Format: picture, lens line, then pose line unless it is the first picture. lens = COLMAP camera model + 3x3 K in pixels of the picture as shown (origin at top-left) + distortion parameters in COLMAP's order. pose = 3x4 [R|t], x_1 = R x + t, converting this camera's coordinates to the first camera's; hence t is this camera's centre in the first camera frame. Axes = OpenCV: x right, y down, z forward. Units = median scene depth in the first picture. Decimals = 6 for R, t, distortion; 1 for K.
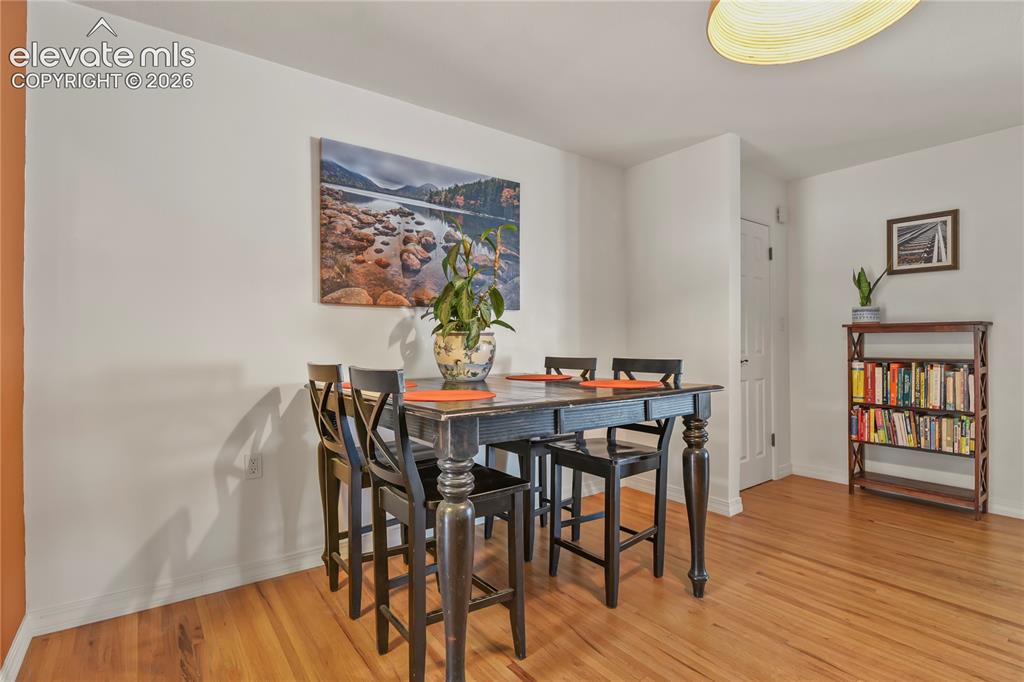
lens RADIAL K [[495.7, 0, 520.9], [0, 495.7, 339.1], [0, 0, 1]] dist [-0.002557, -0.007728]
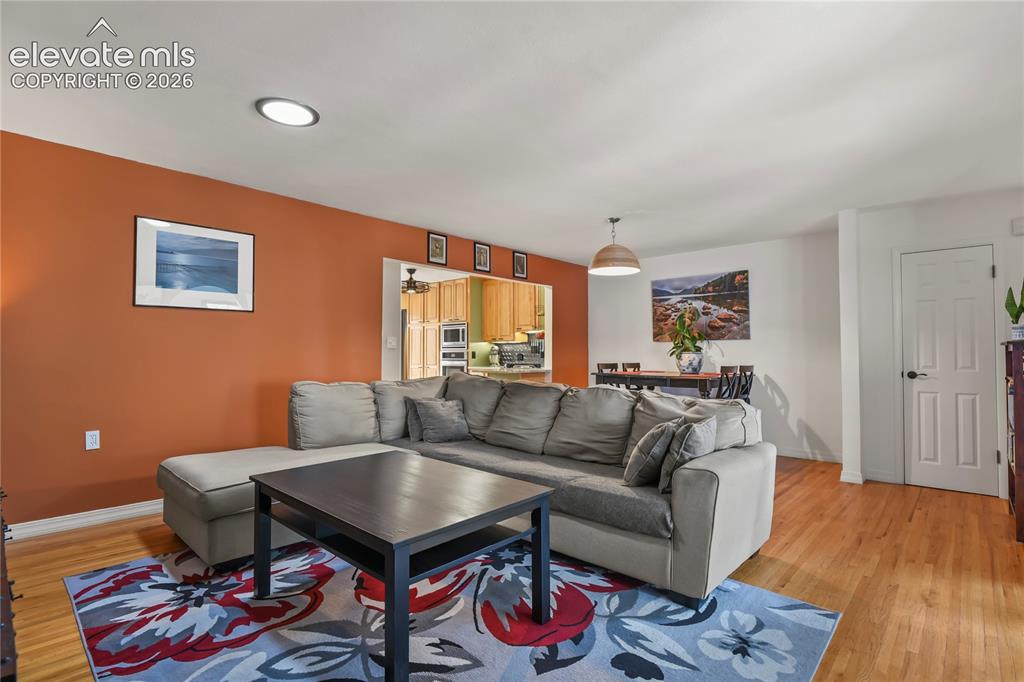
lens RADIAL K [[495.7, 0, 529.9], [0, 495.7, 341.0], [0, 0, 1]] dist [-0.002557, -0.007728]
pose [[0.200853, -0.018996, -0.979437, 1.882915], [0.006716, 0.999815, -0.018014, -0.027625], [0.979598, -0.002959, 0.200943, -0.185898]]
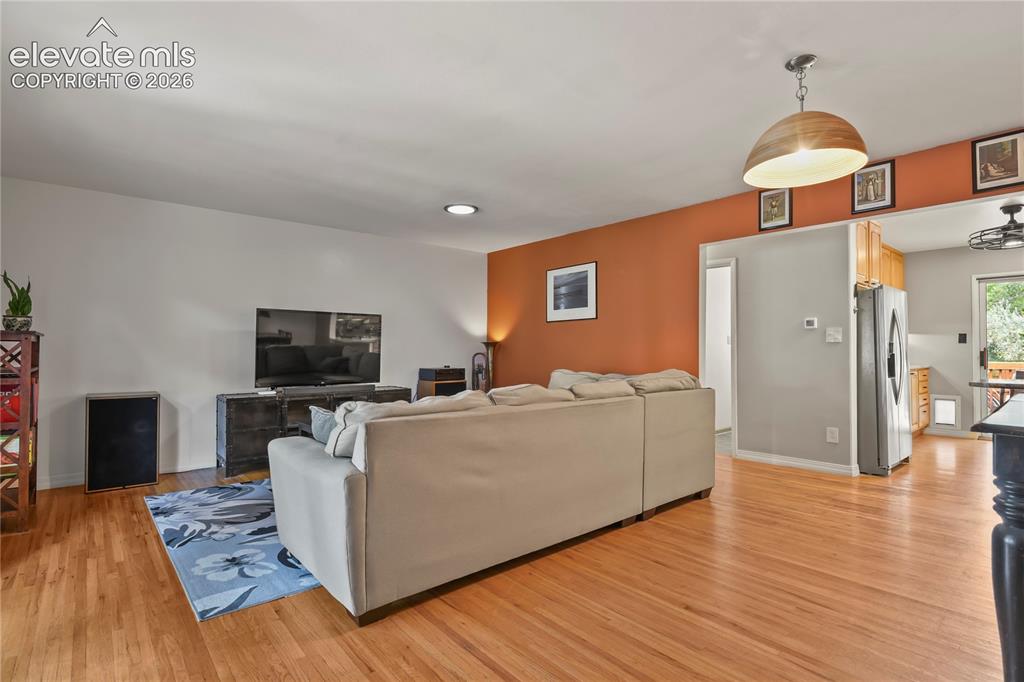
lens RADIAL K [[495.7, 0, 506.0], [0, 495.7, 343.5], [0, 0, 1]] dist [-0.002557, -0.007728]
pose [[-0.998301, 0.002135, -0.058222, 0.793192], [0.003804, 0.999585, -0.028571, 0.007607], [0.058136, -0.028744, -0.997895, 1.223044]]
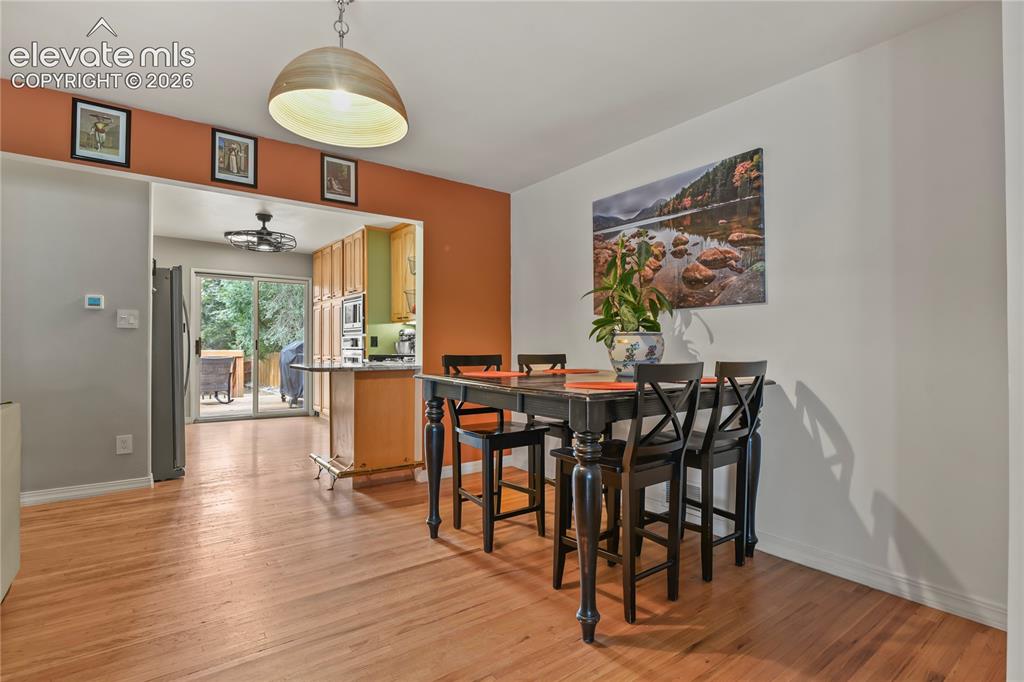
lens RADIAL K [[495.7, 0, 527.9], [0, 495.7, 343.3], [0, 0, 1]] dist [-0.002557, -0.007728]
pose [[0.018570, 0.004273, -0.999818, 0.939909], [0.007963, 0.999959, 0.004421, 0.003714], [0.999796, -0.008043, 0.018535, 0.688088]]
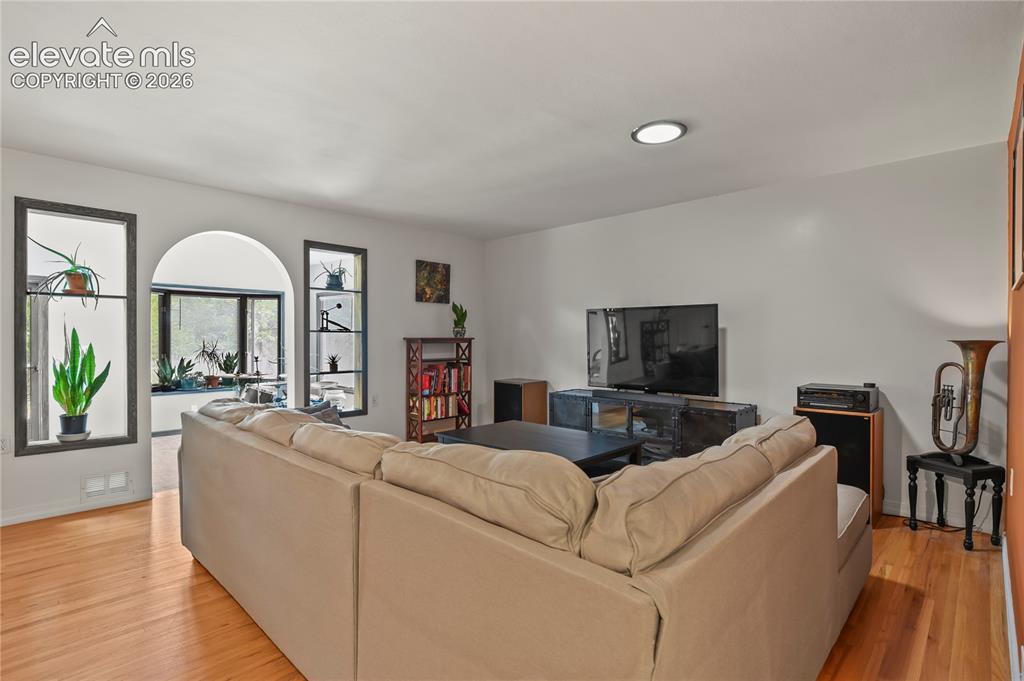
lens RADIAL K [[495.7, 0, 520.8], [0, 495.7, 343.0], [0, 0, 1]] dist [-0.002557, -0.007728]
pose [[-0.170663, -0.009641, 0.985282, -0.135243], [-0.014256, 0.999872, 0.007314, -0.053598], [-0.985226, -0.012797, -0.170779, 0.003774]]
